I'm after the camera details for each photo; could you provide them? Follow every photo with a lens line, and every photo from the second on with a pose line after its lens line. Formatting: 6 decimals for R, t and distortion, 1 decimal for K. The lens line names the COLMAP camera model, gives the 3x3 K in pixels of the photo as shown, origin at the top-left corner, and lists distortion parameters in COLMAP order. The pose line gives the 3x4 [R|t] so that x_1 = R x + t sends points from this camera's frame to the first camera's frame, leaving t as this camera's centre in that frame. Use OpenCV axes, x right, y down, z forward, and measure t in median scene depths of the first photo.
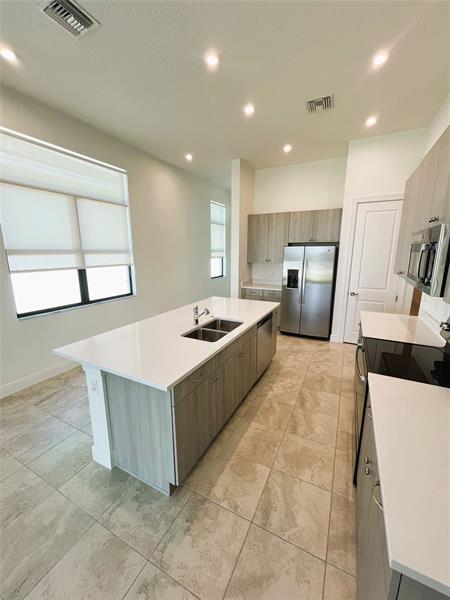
lens RADIAL K [[242.7, 0, 224.9], [0, 242.7, 300.1], [0, 0, 1]] dist [-0.000561, 0.000263]
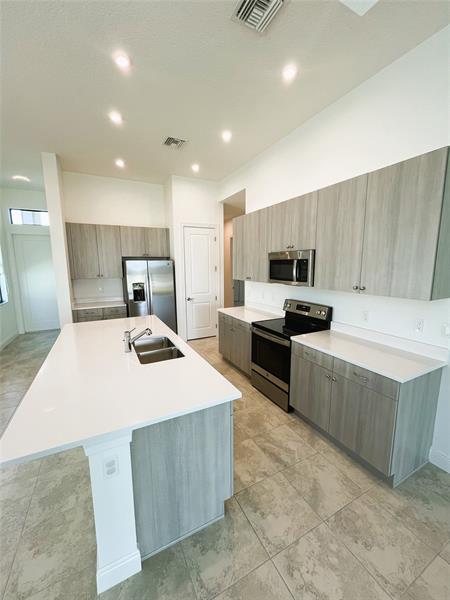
lens RADIAL K [[242.7, 0, 226.1], [0, 242.7, 300.4], [0, 0, 1]] dist [-0.000561, 0.000263]
pose [[0.578725, -0.124688, 0.805934, -0.528114], [0.169977, 0.984981, 0.030331, -0.037266], [-0.797612, 0.119437, 0.591227, 0.190616]]
